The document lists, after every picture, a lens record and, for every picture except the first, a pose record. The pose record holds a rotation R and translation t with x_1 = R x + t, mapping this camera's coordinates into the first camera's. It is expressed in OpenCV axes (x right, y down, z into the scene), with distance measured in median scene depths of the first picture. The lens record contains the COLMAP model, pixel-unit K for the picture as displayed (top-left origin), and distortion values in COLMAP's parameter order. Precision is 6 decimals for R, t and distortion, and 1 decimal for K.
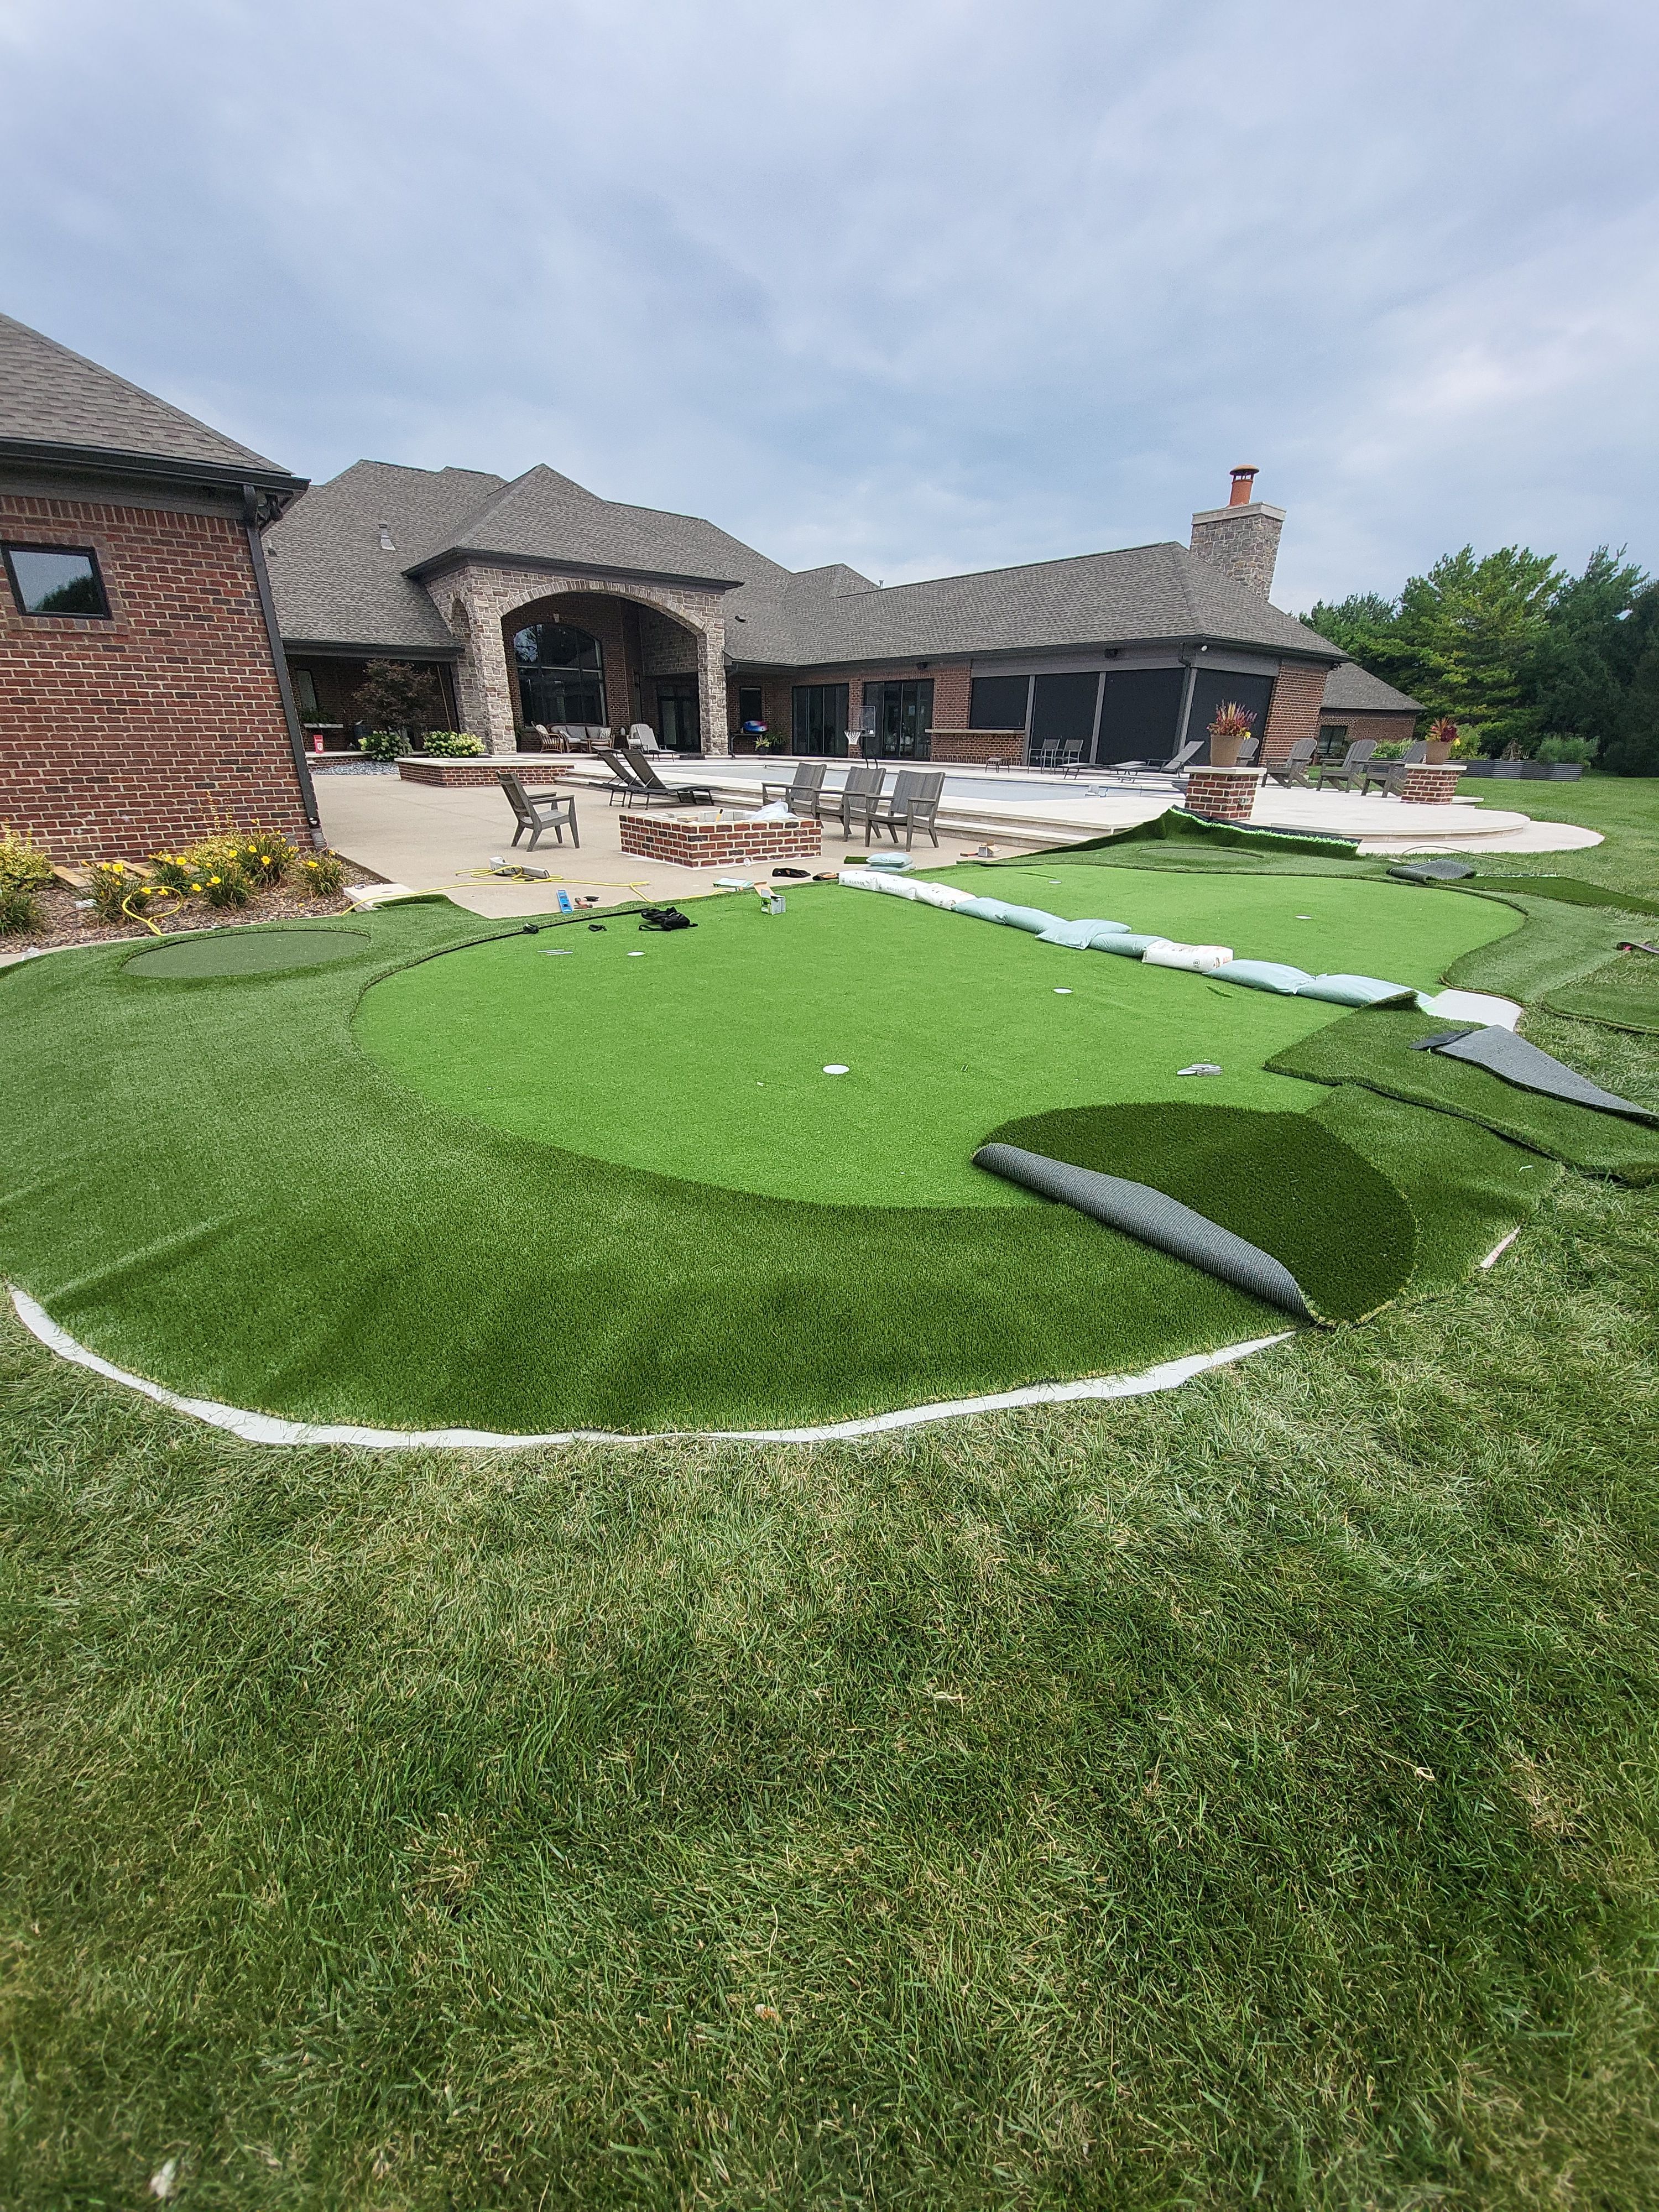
lens RADIAL K [[881.1, 0, 851.5], [0, 881.1, 1126.8], [0, 0, 1]] dist [-0.002840, -0.006867]
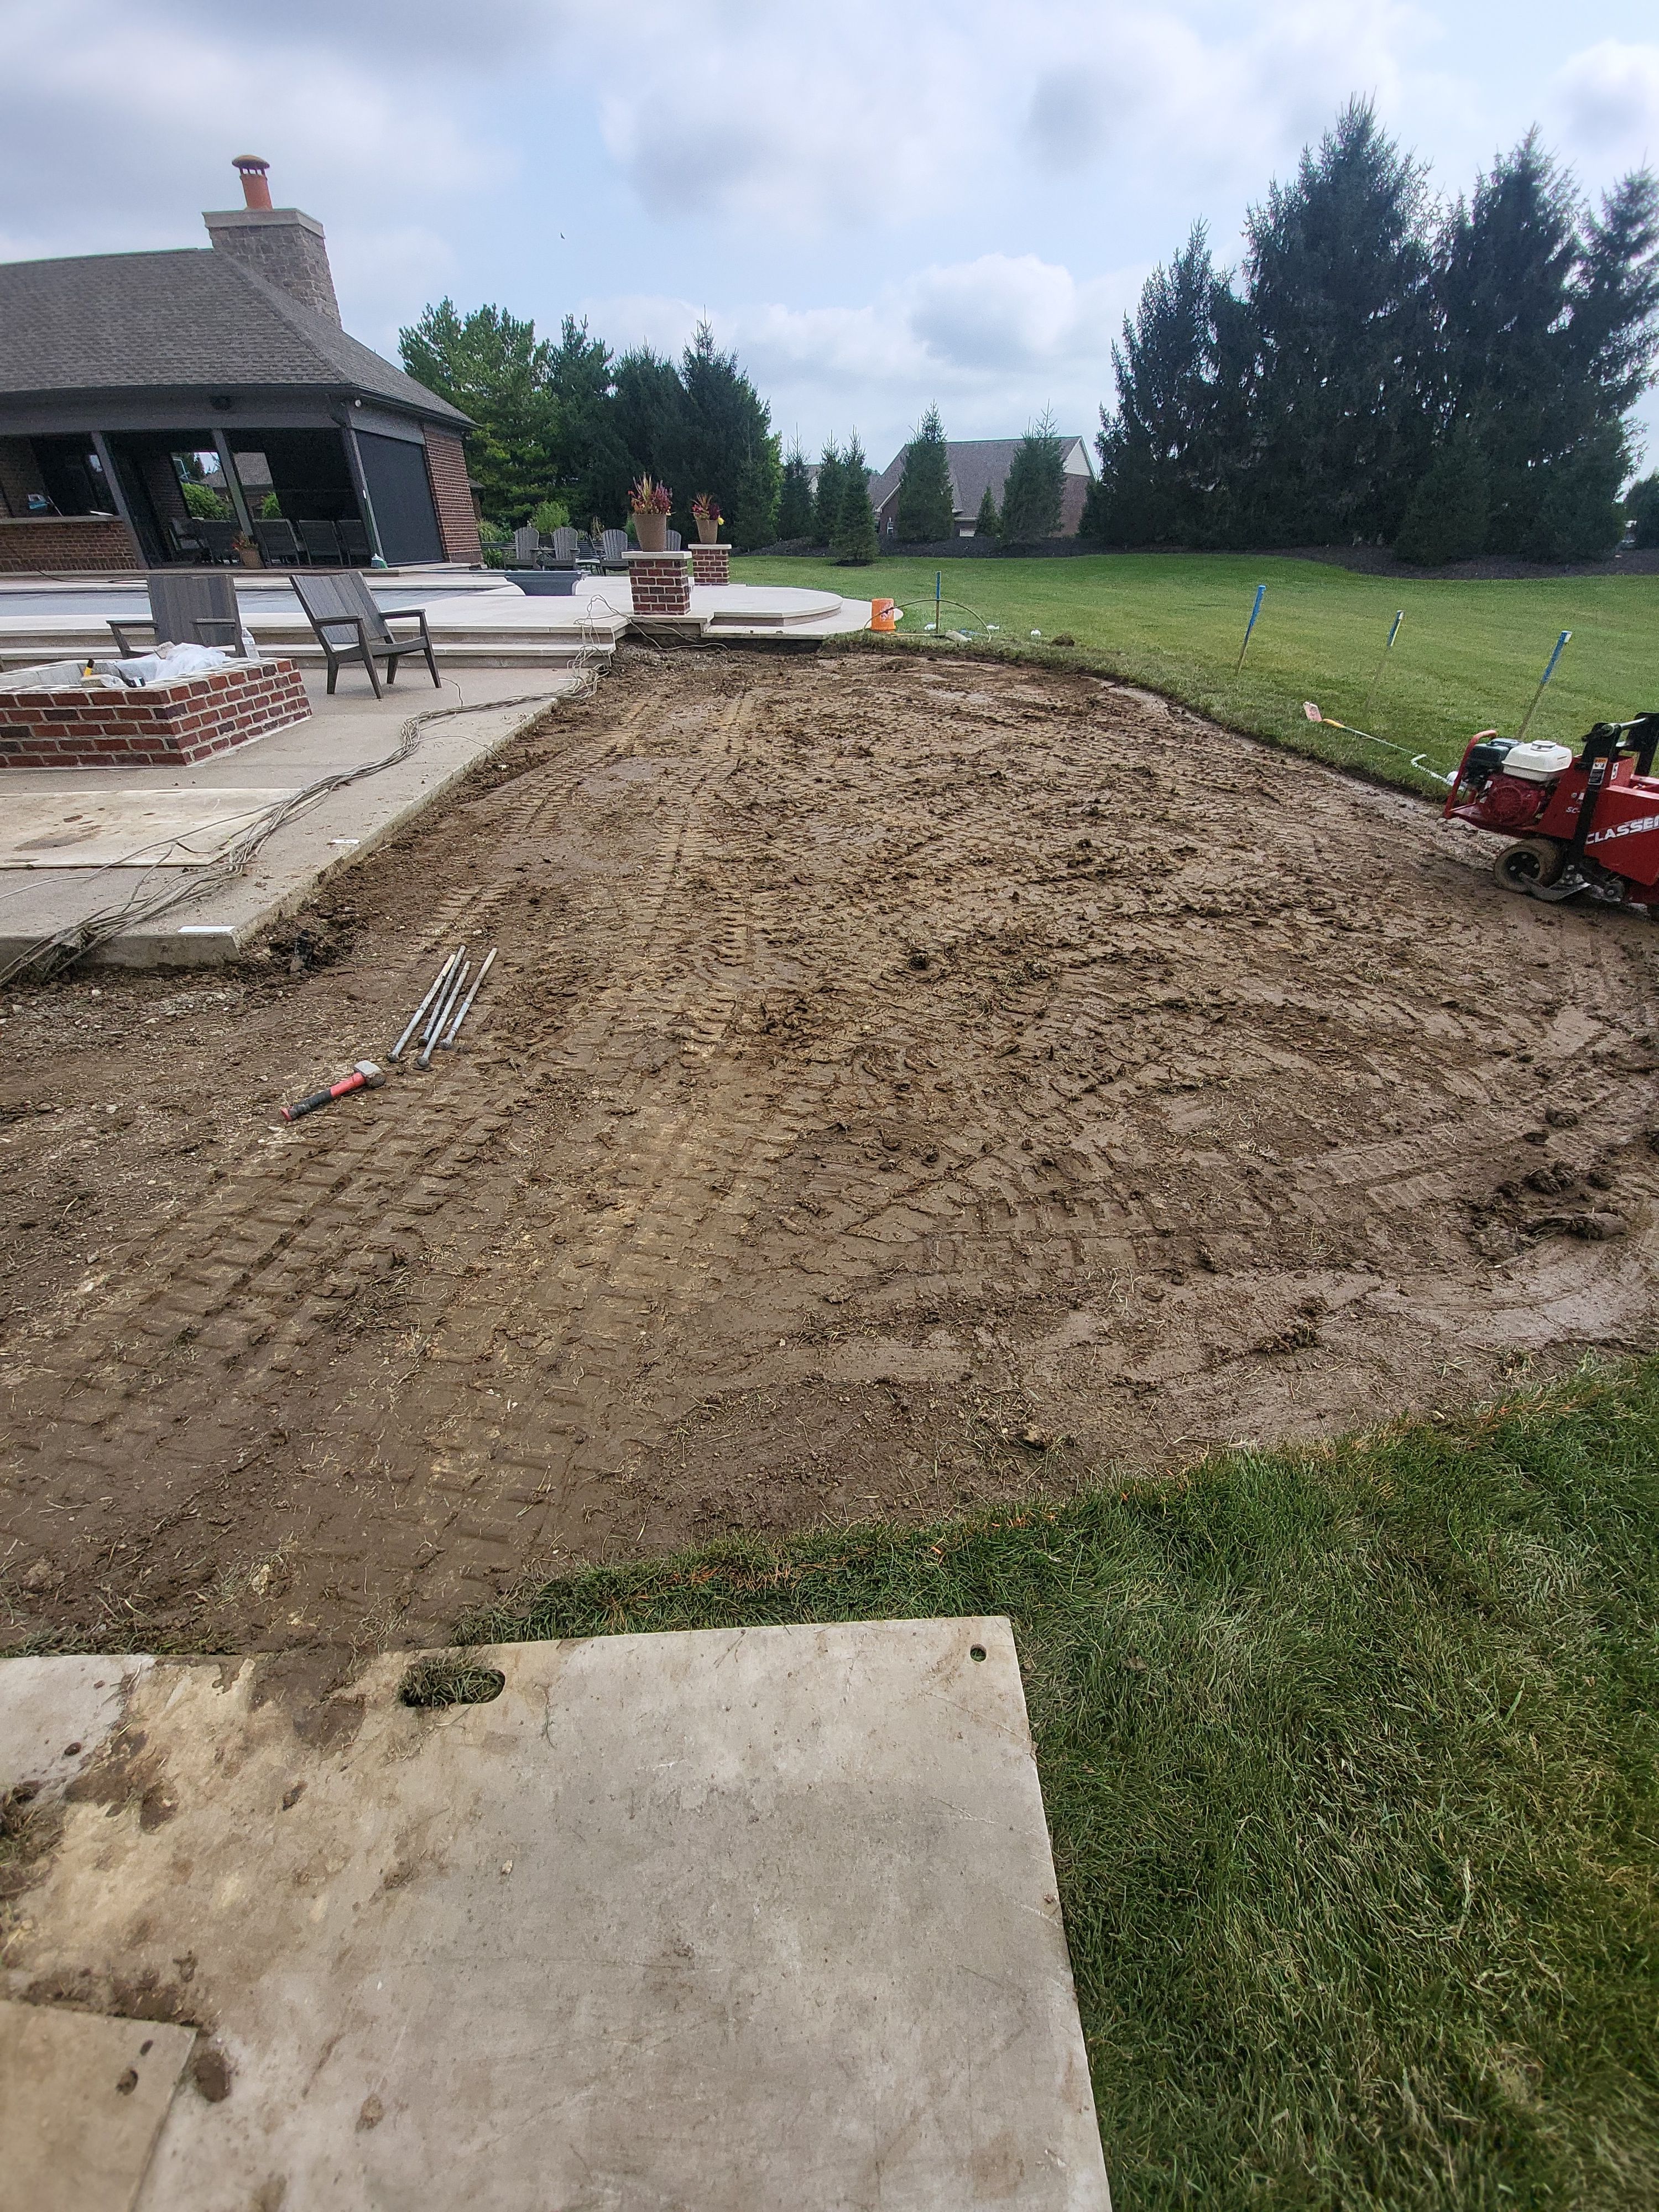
lens RADIAL K [[881.1, 0, 815.2], [0, 881.1, 1124.7], [0, 0, 1]] dist [-0.002840, -0.006867]
pose [[0.611575, -0.451547, 0.649678, -0.172881], [0.322365, 0.892107, 0.316584, -0.051890], [-0.722535, 0.015819, 0.691153, 0.115531]]
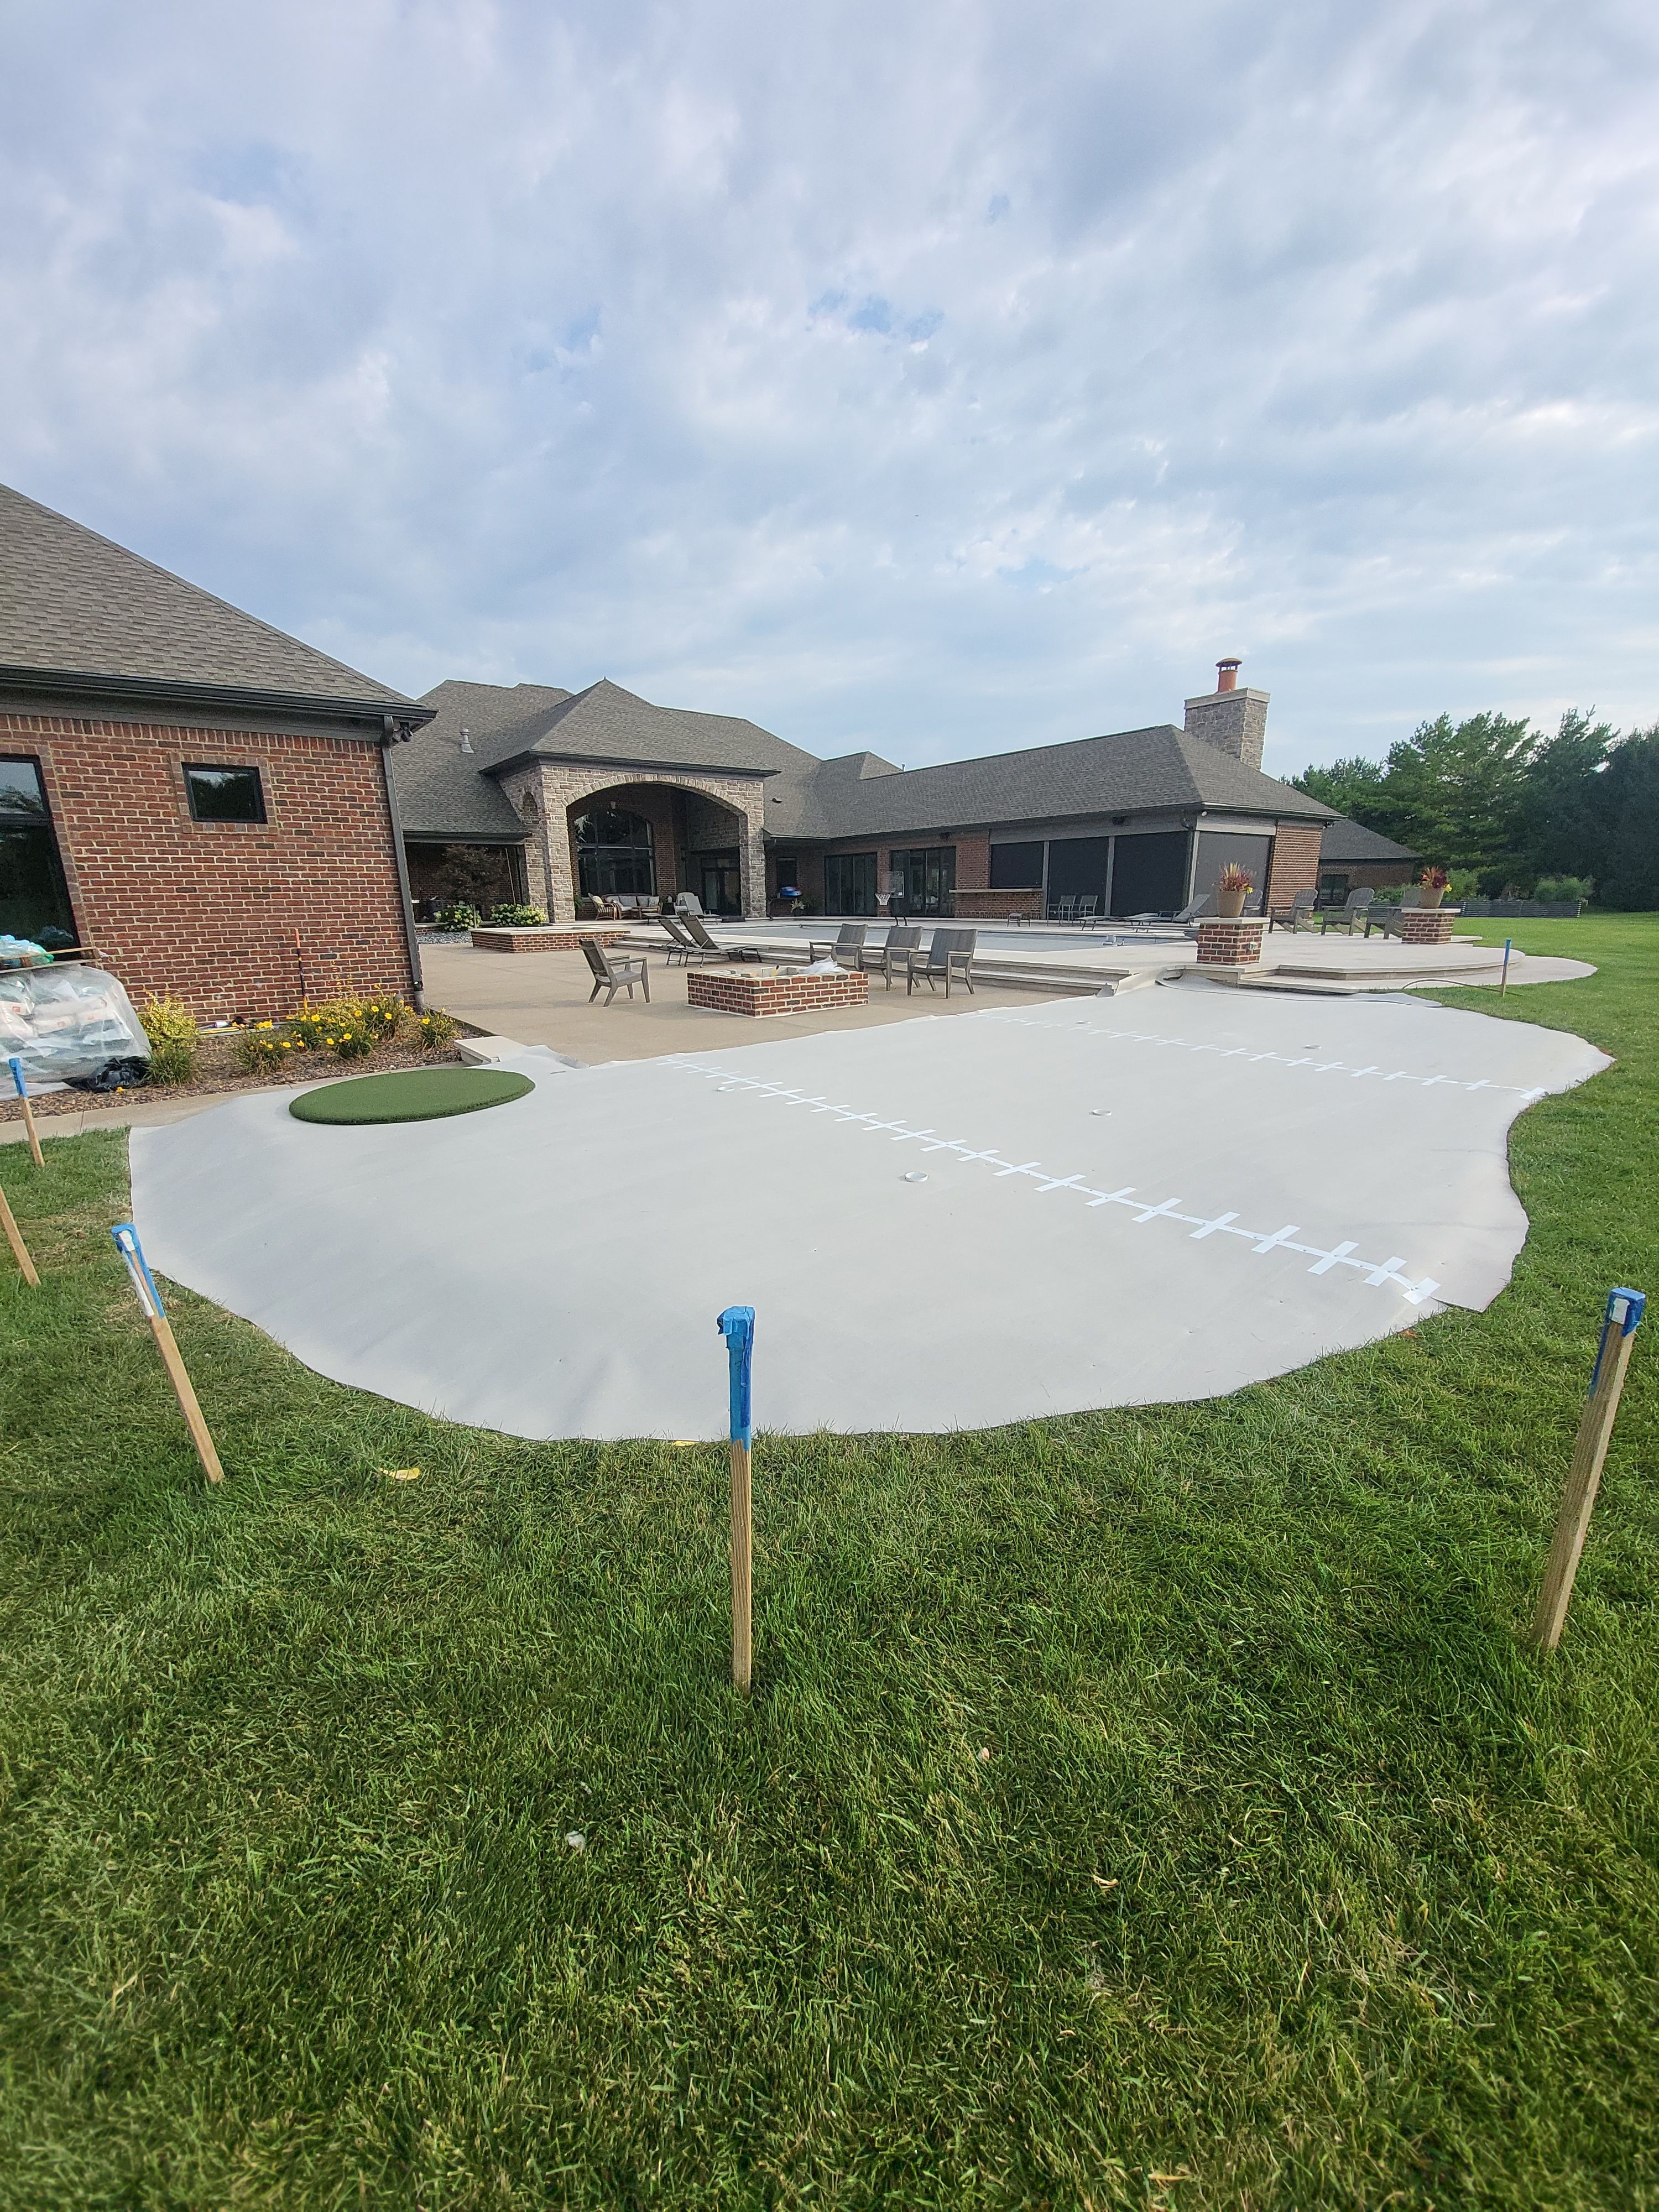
lens RADIAL K [[881.1, 0, 848.7], [0, 881.1, 1125.1], [0, 0, 1]] dist [-0.002840, -0.006867]
pose [[0.999249, -0.019739, -0.033336, -0.011342], [0.014027, 0.986422, -0.163632, 0.010621], [0.036114, 0.163041, 0.985958, -0.030403]]
